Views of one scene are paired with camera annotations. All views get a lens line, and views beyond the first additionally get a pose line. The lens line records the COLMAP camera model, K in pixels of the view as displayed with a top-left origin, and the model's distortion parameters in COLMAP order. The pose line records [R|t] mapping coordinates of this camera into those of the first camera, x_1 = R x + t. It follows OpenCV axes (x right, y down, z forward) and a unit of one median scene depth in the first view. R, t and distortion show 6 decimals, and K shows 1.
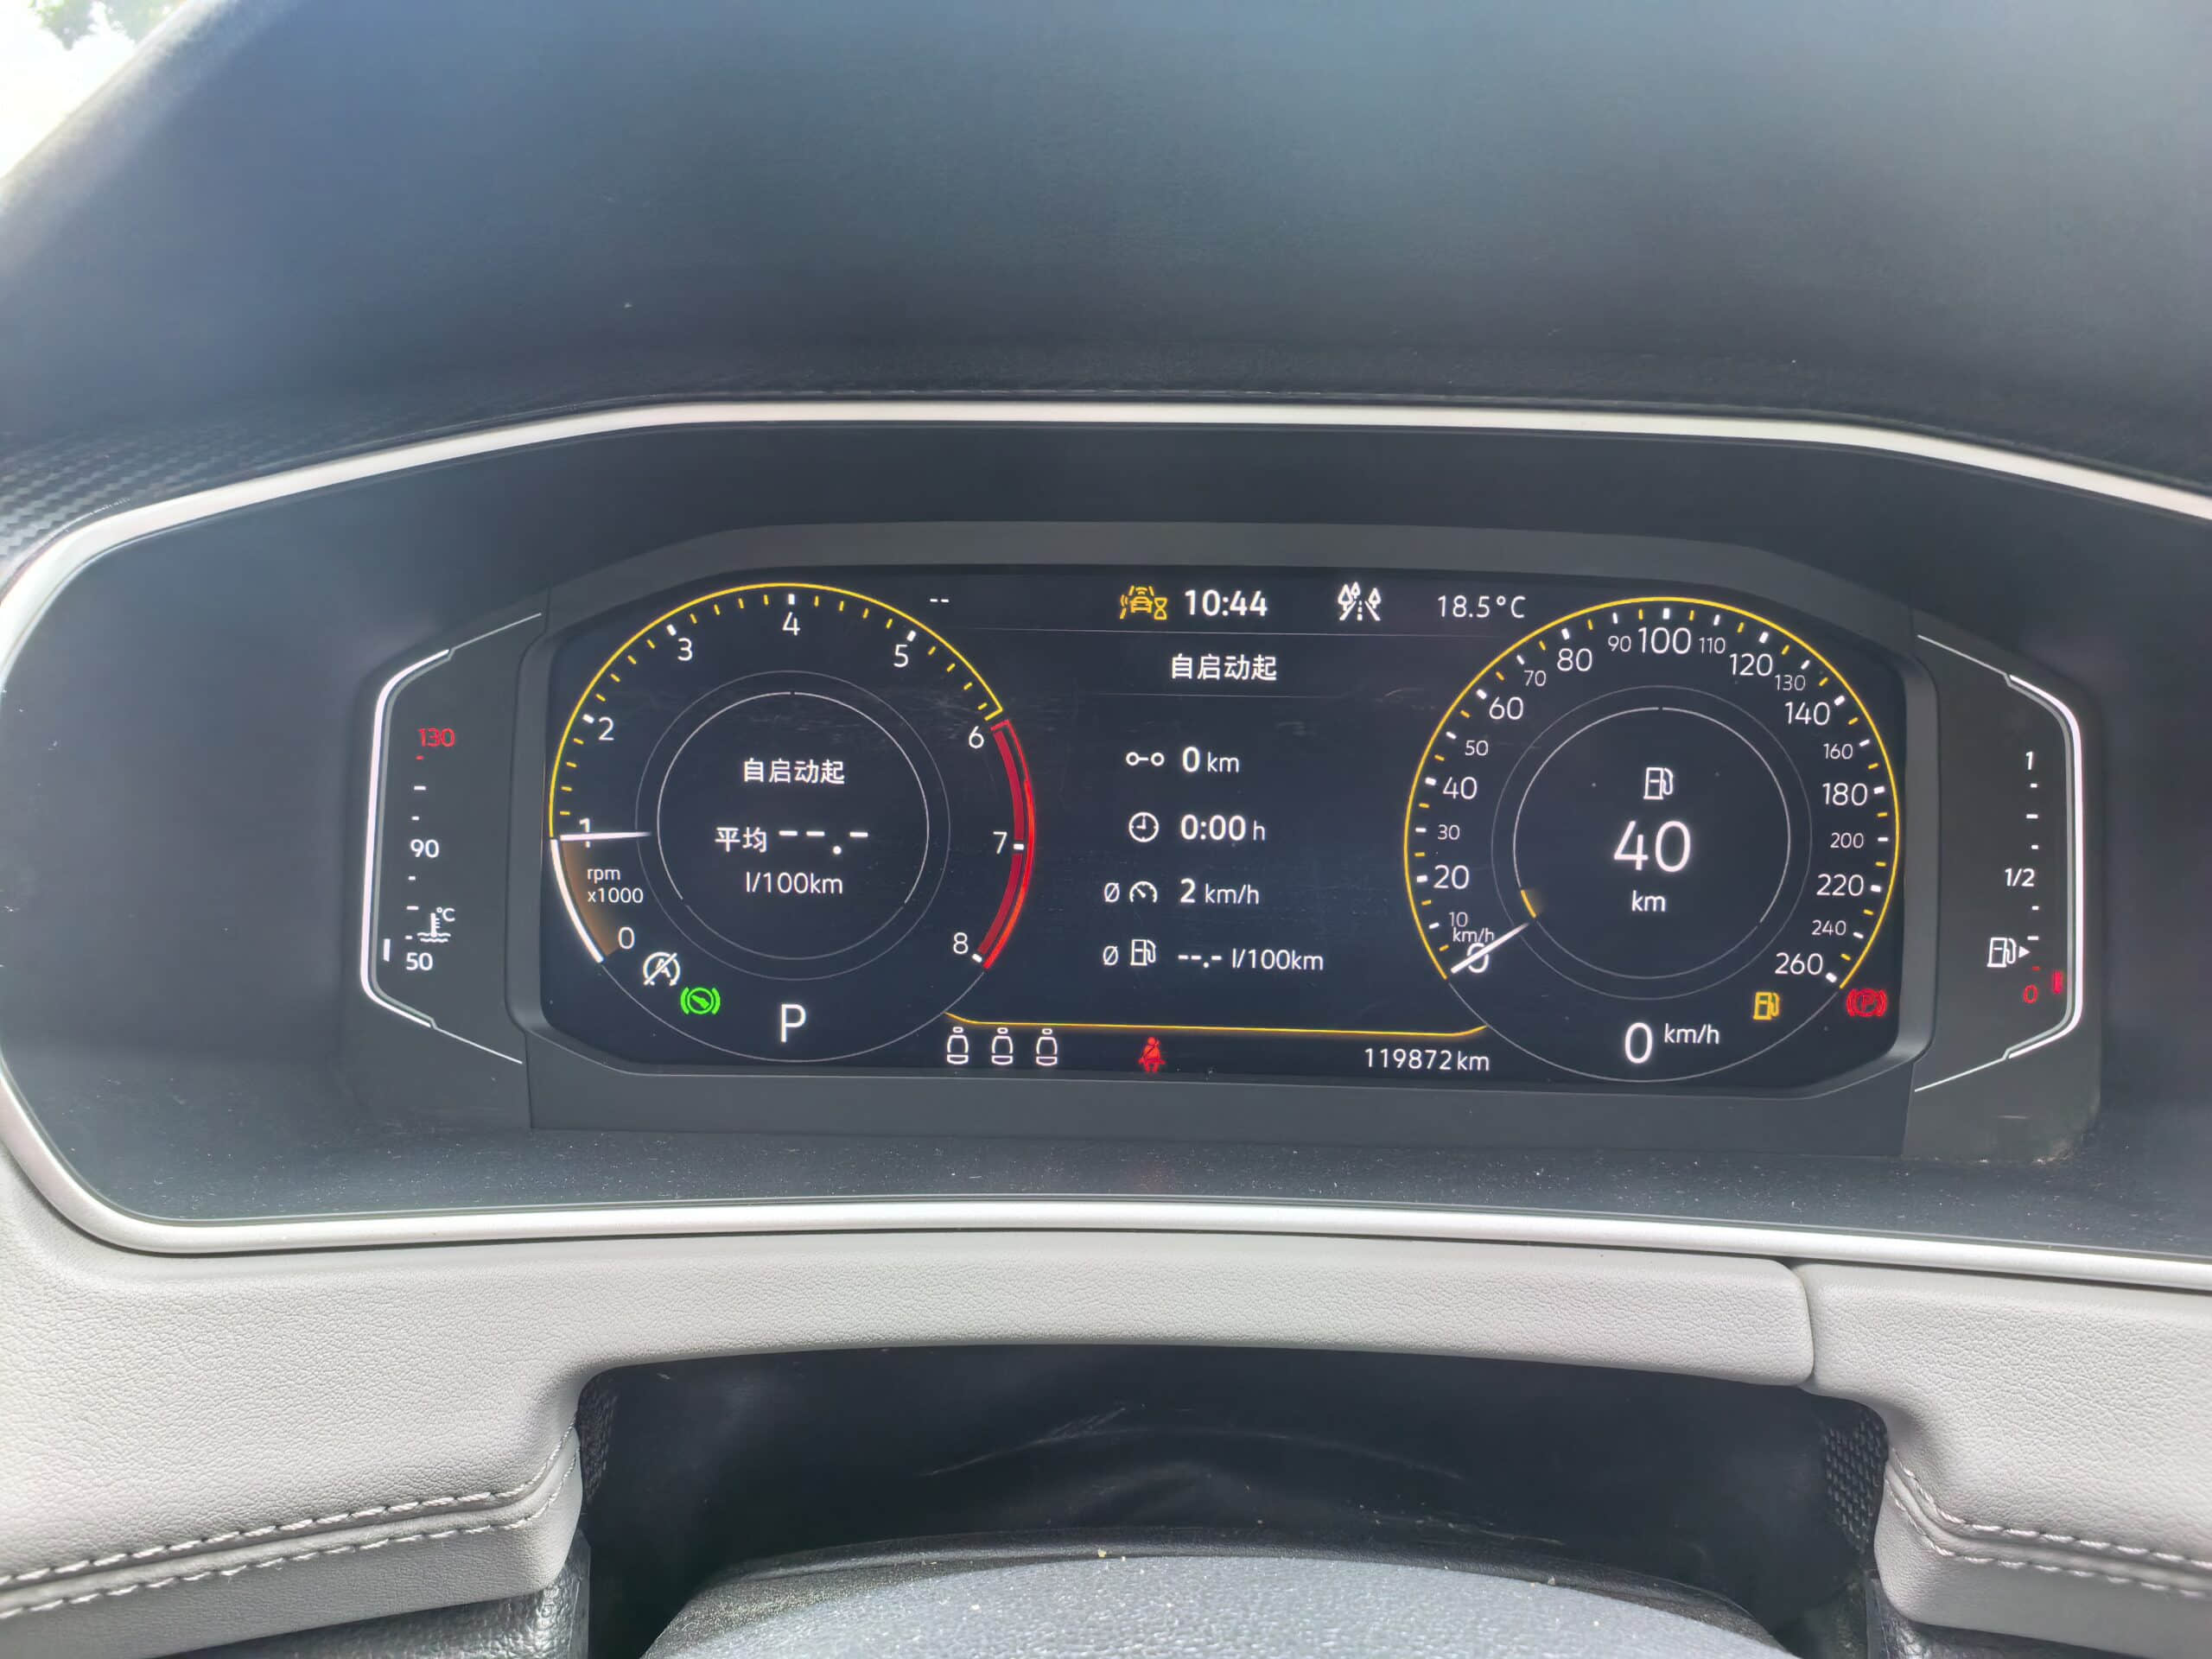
lens RADIAL K [[1586.4, 0, 1111.5], [0, 1586.4, 821.7], [0, 0, 1]] dist [0.028567, -0.036084]
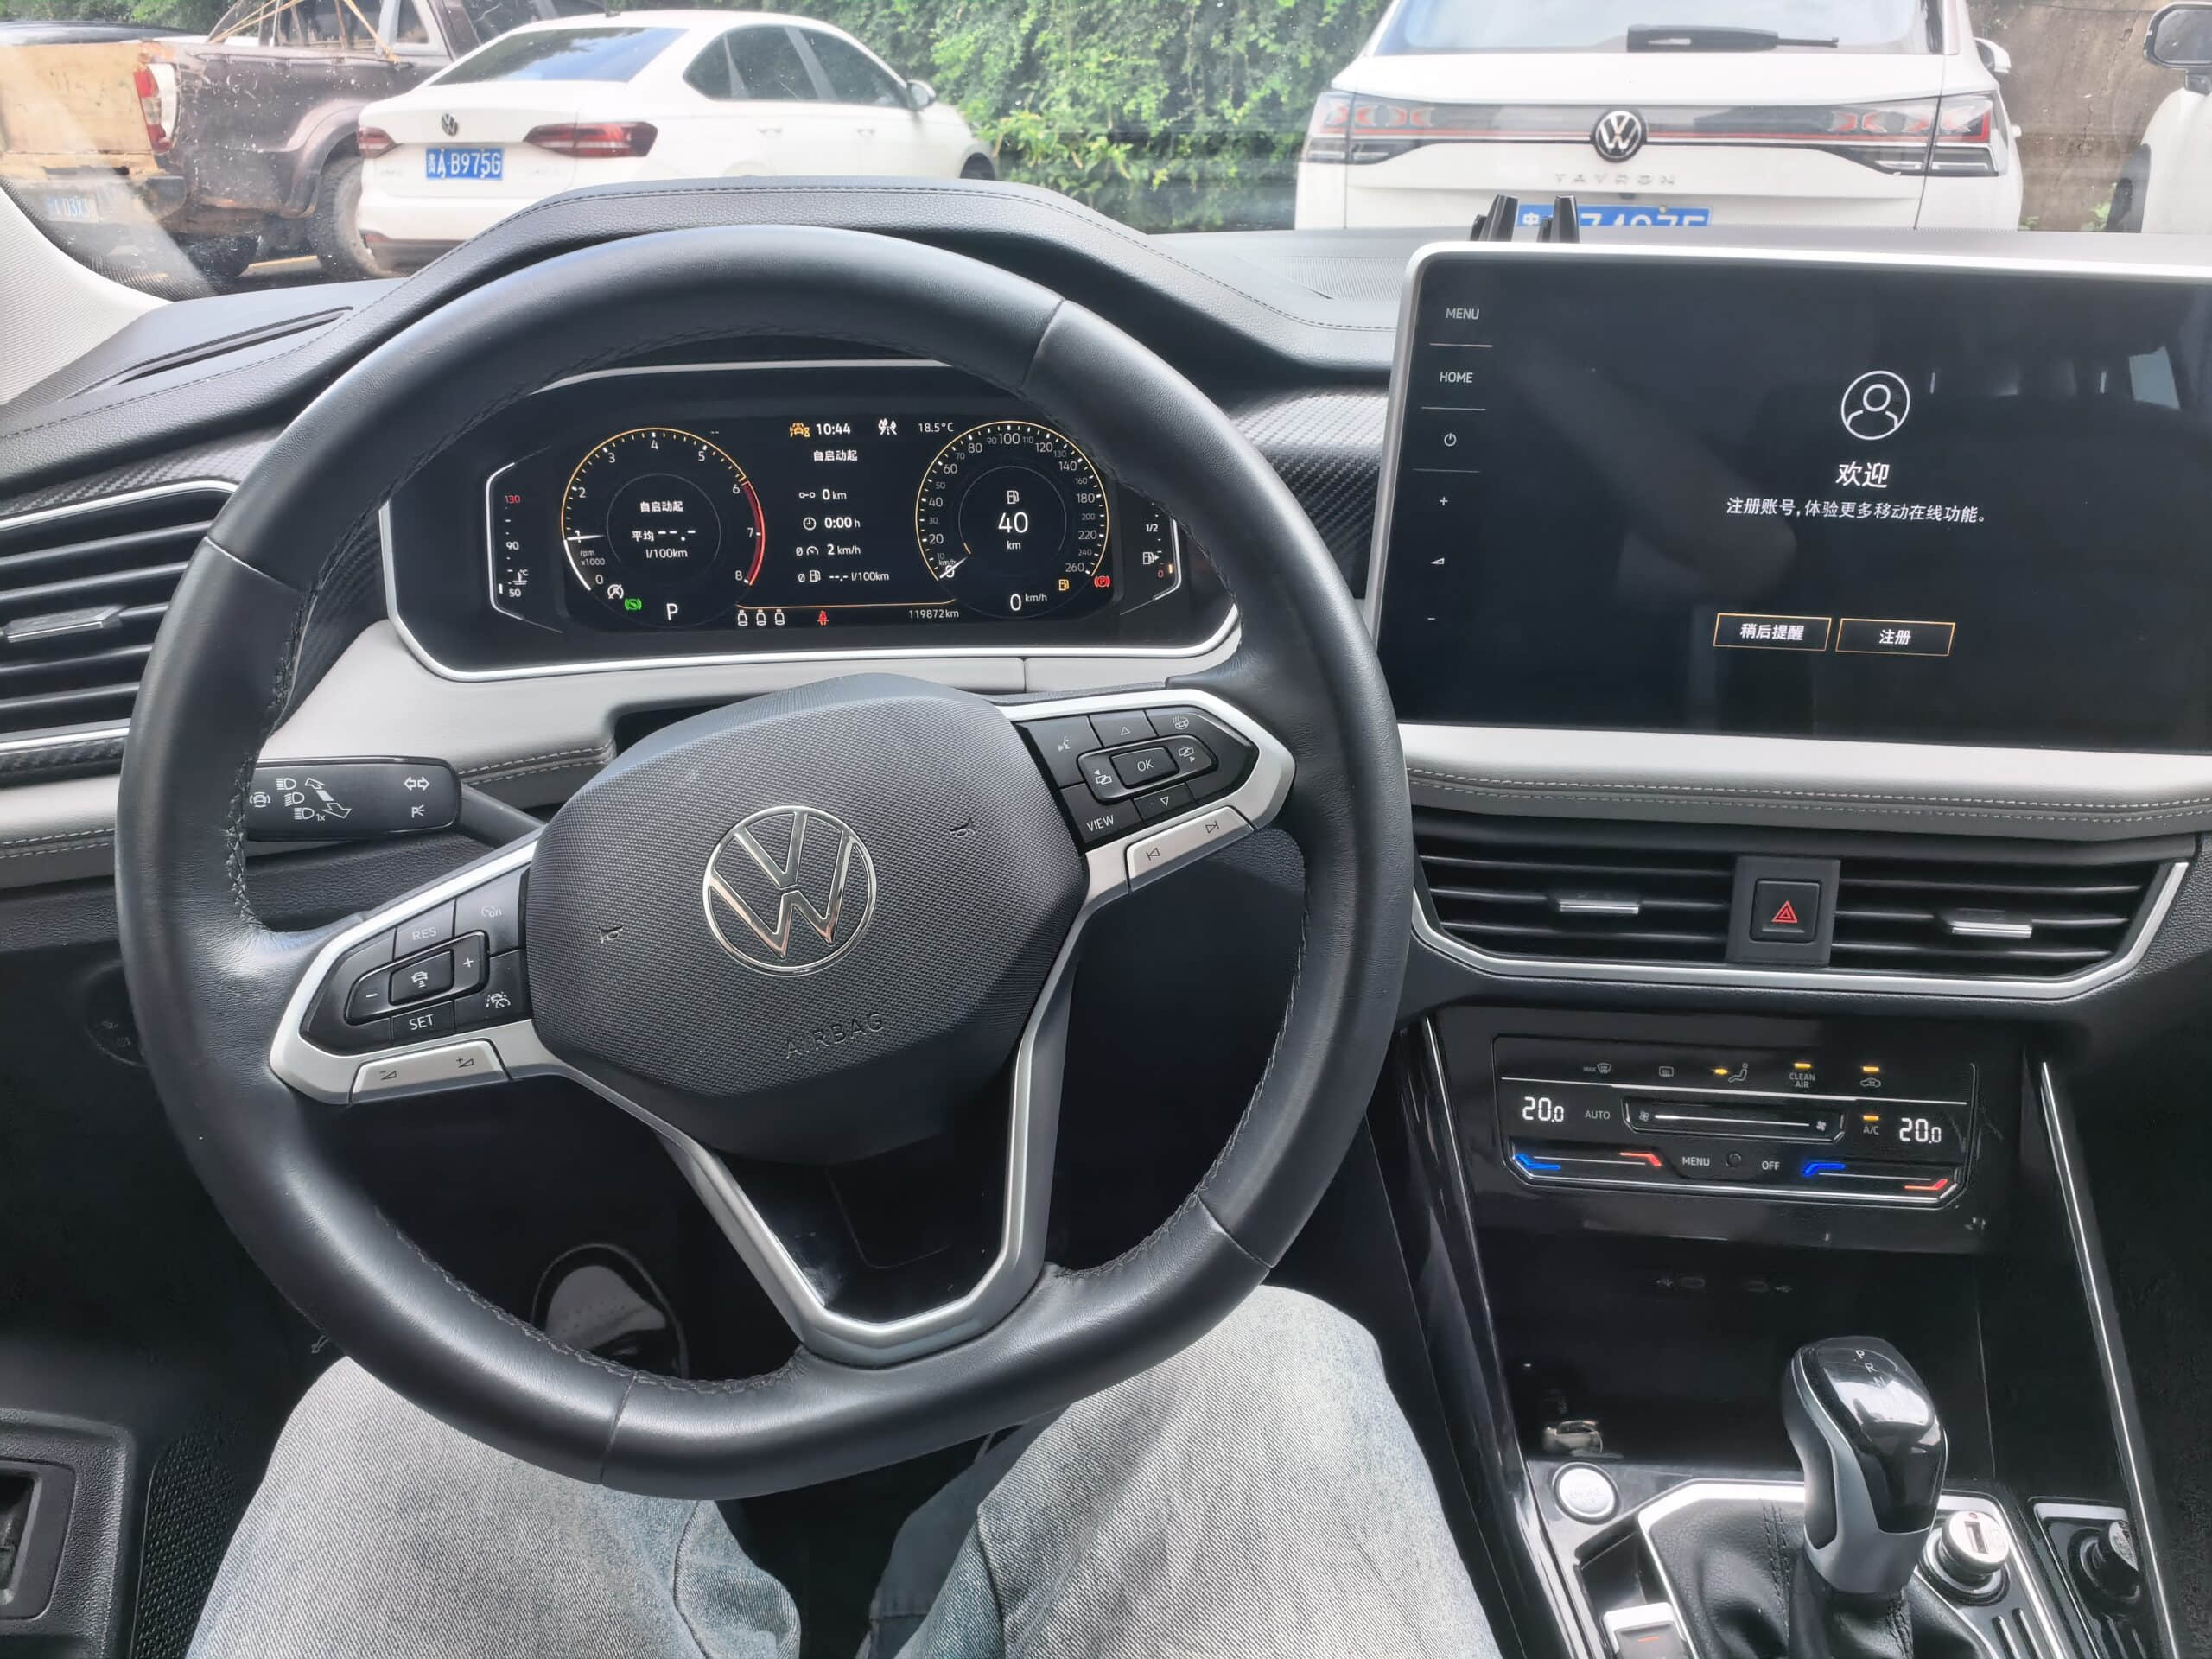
lens RADIAL K [[1586.4, 0, 1097.2], [0, 1586.4, 840.8], [0, 0, 1]] dist [0.028567, -0.036084]
pose [[0.996782, -0.057483, 0.055862, 0.299851], [0.043504, 0.973319, 0.225295, -0.053801], [-0.067323, -0.222140, 0.972688, -1.532569]]
